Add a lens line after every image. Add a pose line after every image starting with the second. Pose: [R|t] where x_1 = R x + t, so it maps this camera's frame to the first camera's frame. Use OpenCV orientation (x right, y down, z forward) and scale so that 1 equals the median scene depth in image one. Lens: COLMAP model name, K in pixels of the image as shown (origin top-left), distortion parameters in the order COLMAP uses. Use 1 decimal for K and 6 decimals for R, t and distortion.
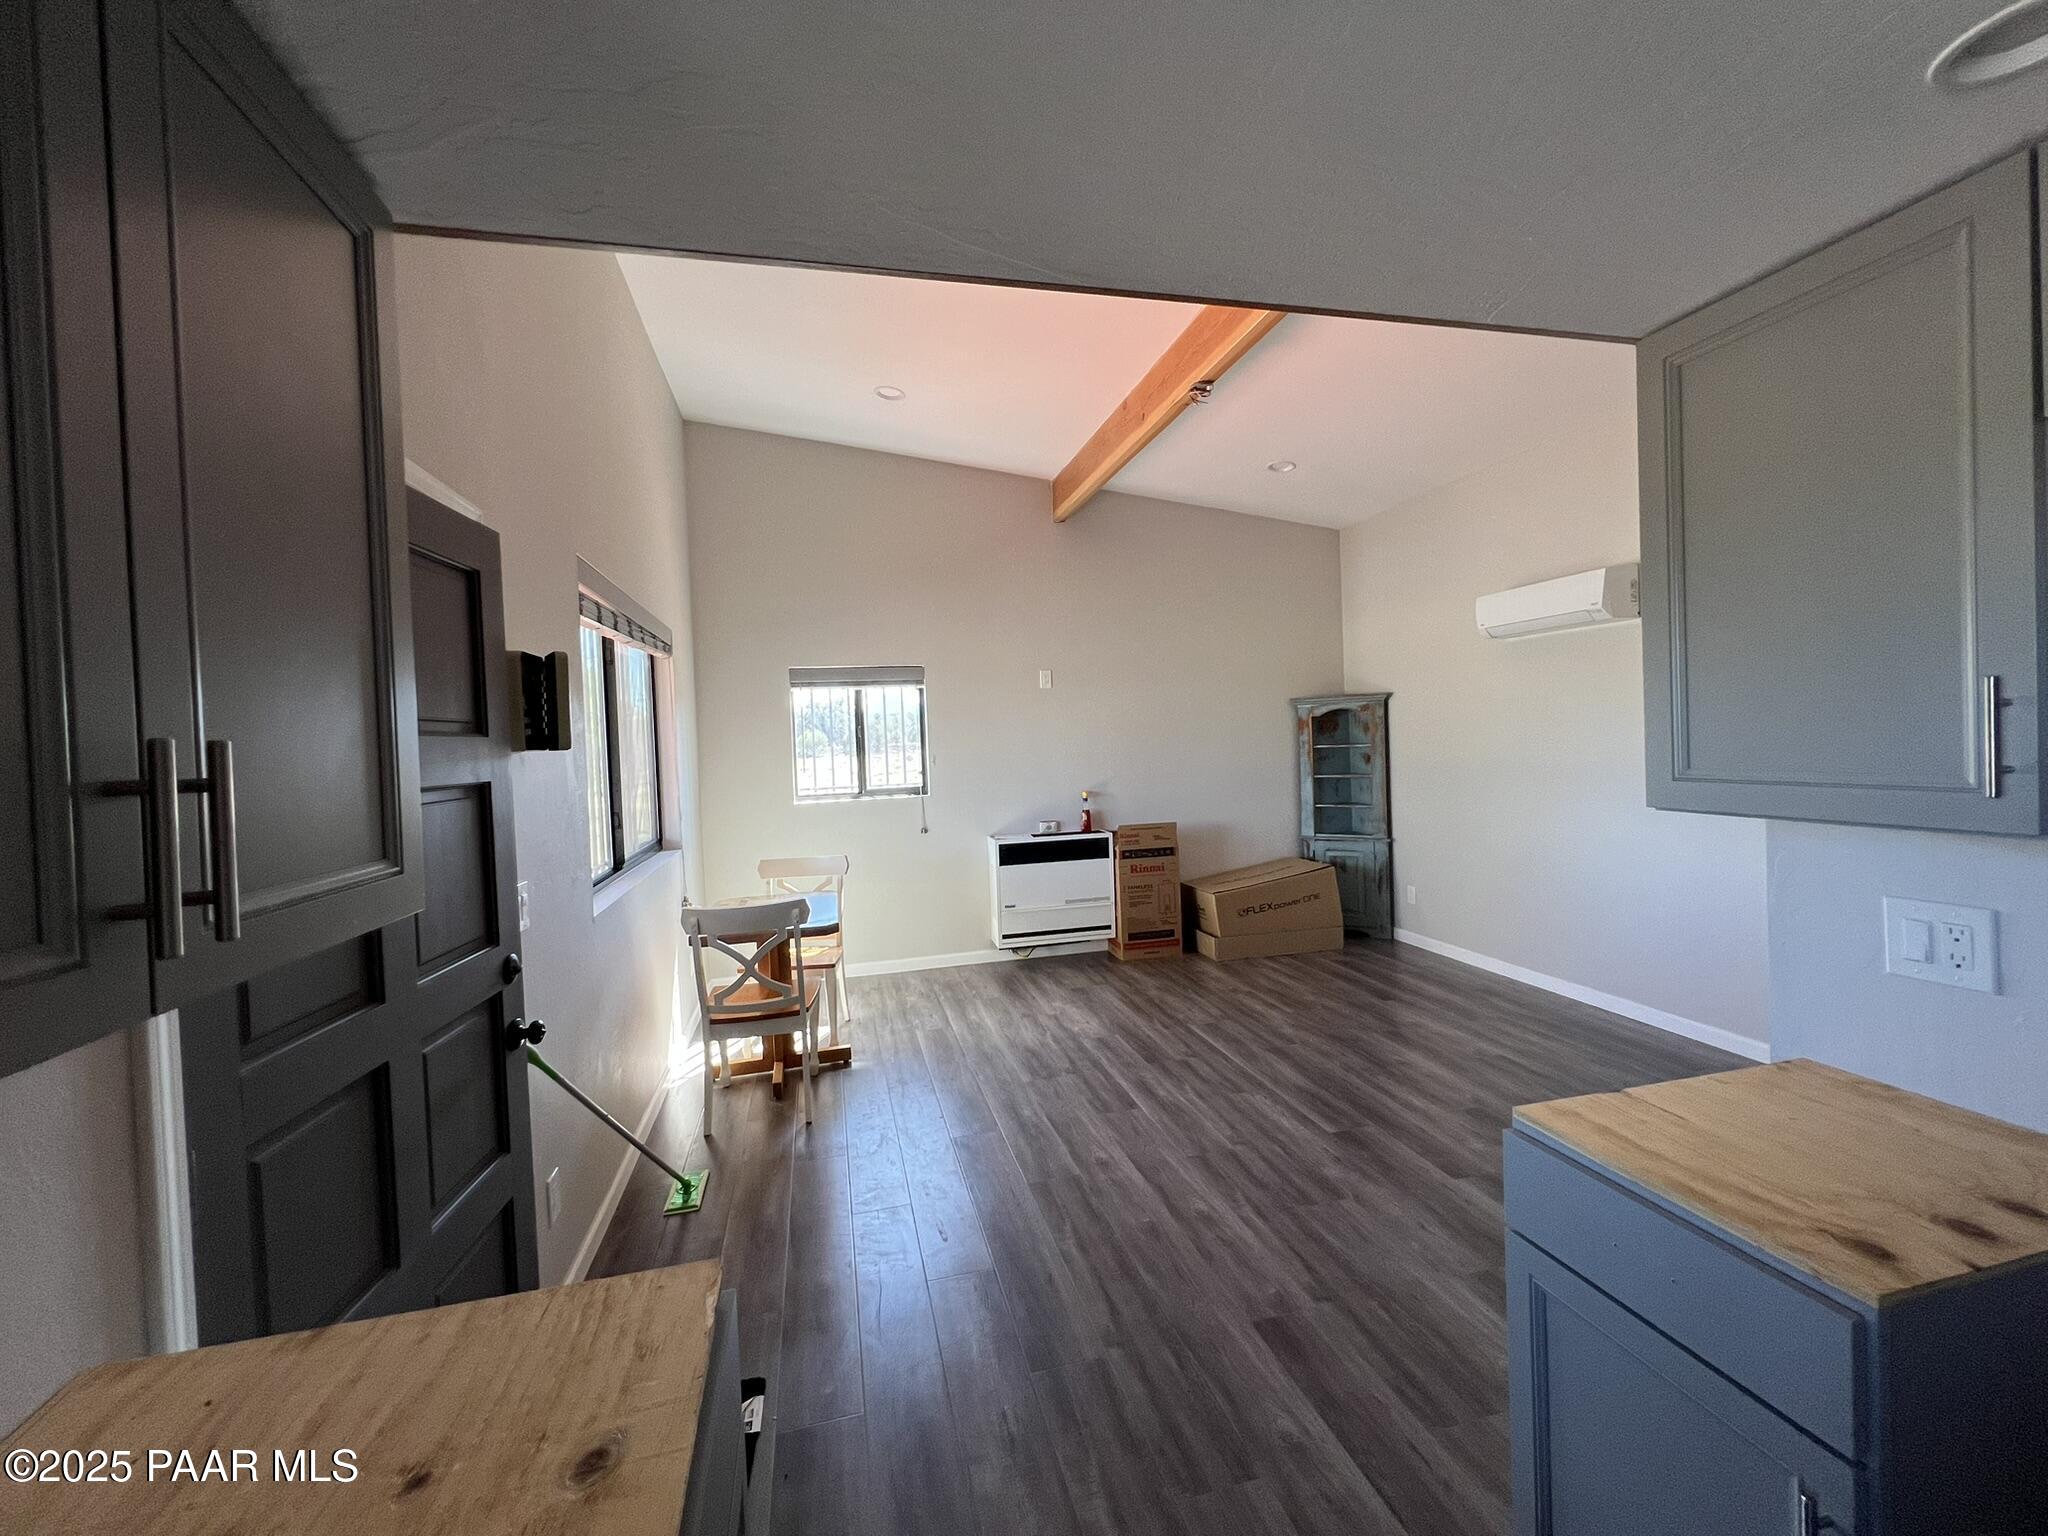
lens RADIAL K [[817.9, 0, 1035.6], [0, 817.9, 757.8], [0, 0, 1]] dist [0.007835, 0.000151]
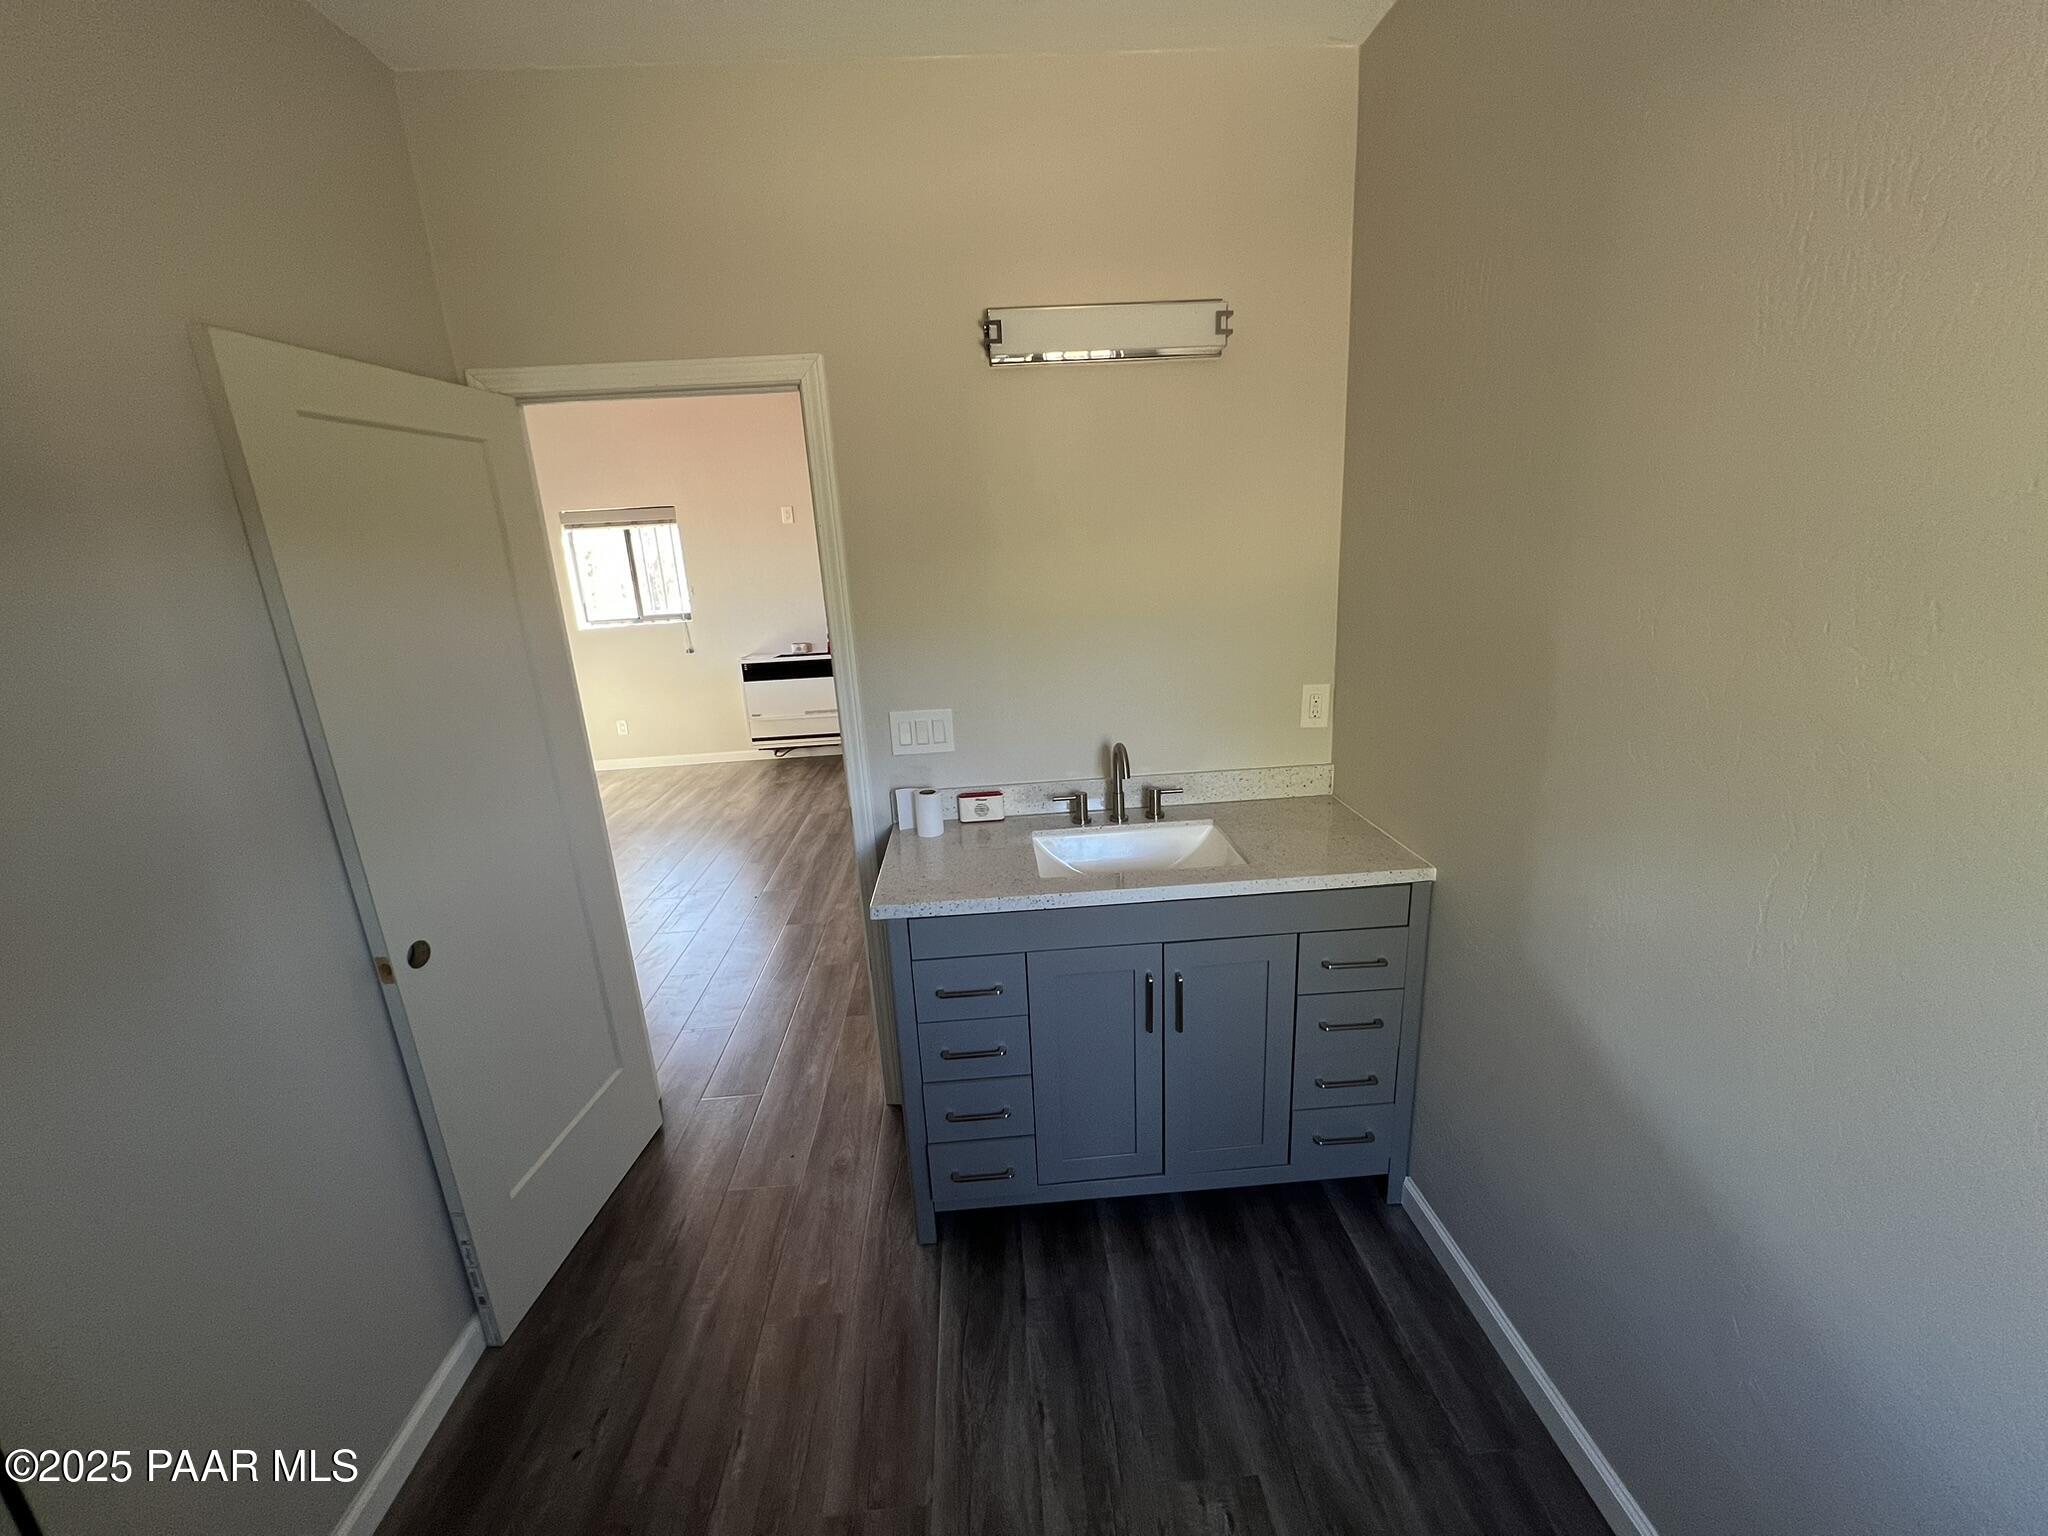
lens RADIAL K [[817.9, 0, 1033.2], [0, 817.9, 766.3], [0, 0, 1]] dist [0.007835, 0.000151]
pose [[0.984245, 0.035569, -0.173196, 0.717097], [0.009736, 0.967167, 0.253955, -0.058604], [0.176542, -0.251640, 0.951583, -0.113383]]
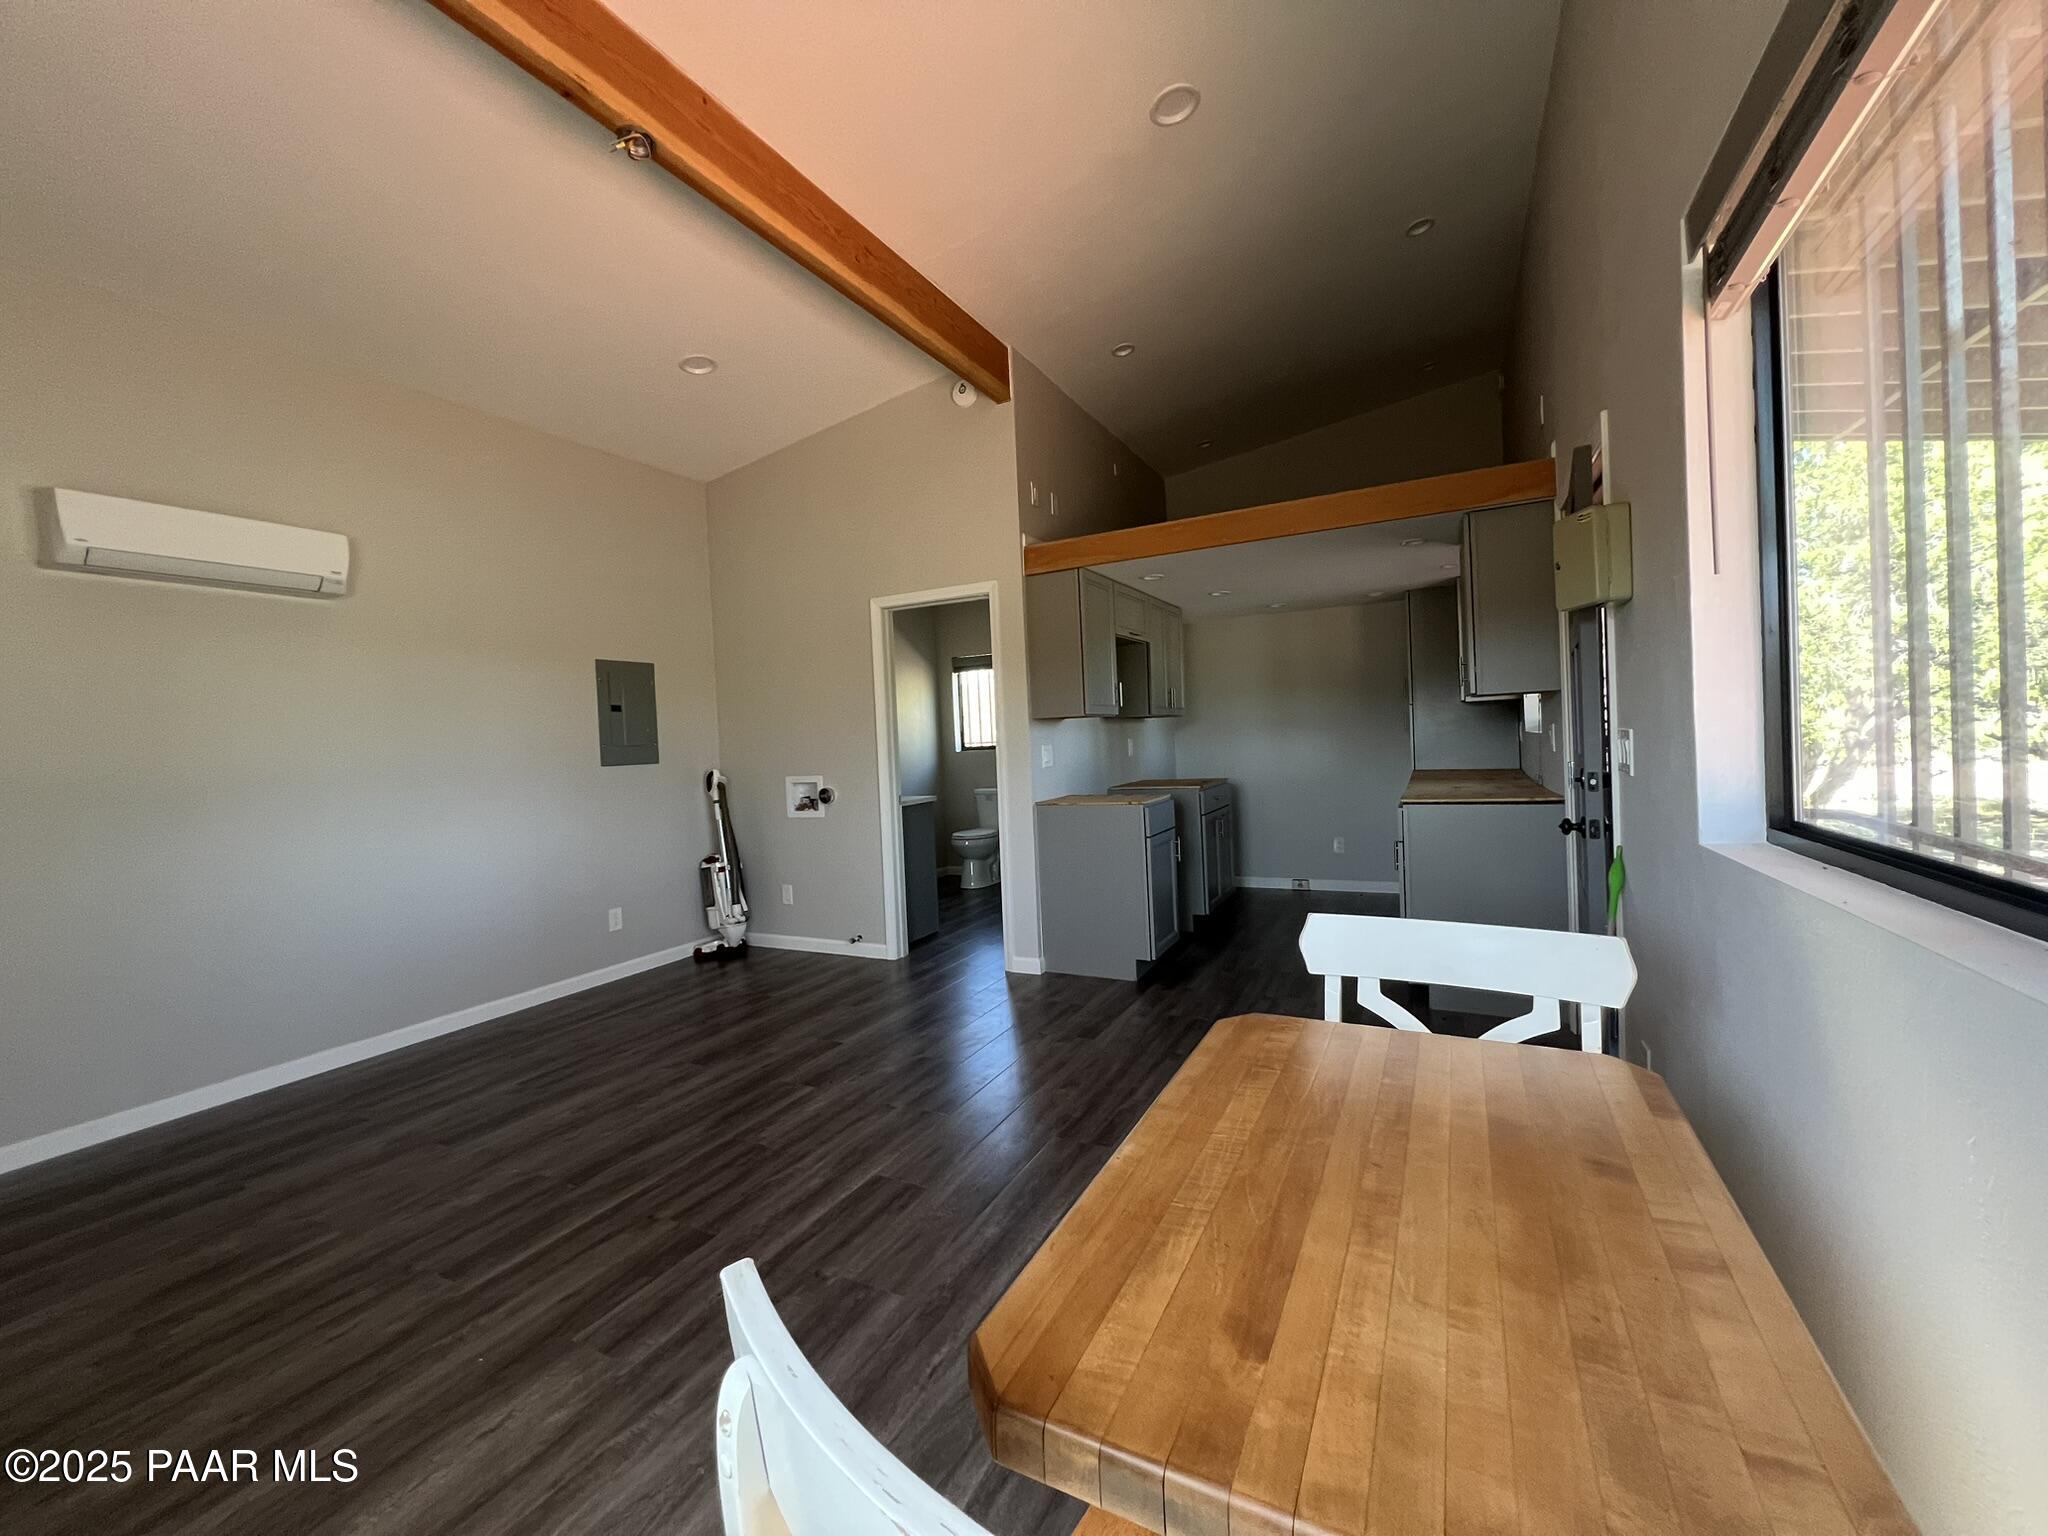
lens RADIAL K [[817.9, 0, 1016.0], [0, 817.9, 756.4], [0, 0, 1]] dist [0.007835, 0.000151]
pose [[-0.736469, 0.059893, 0.673815, -0.355269], [0.088856, 0.996007, 0.008587, 0.050933], [-0.670610, 0.066197, -0.738850, 1.078841]]
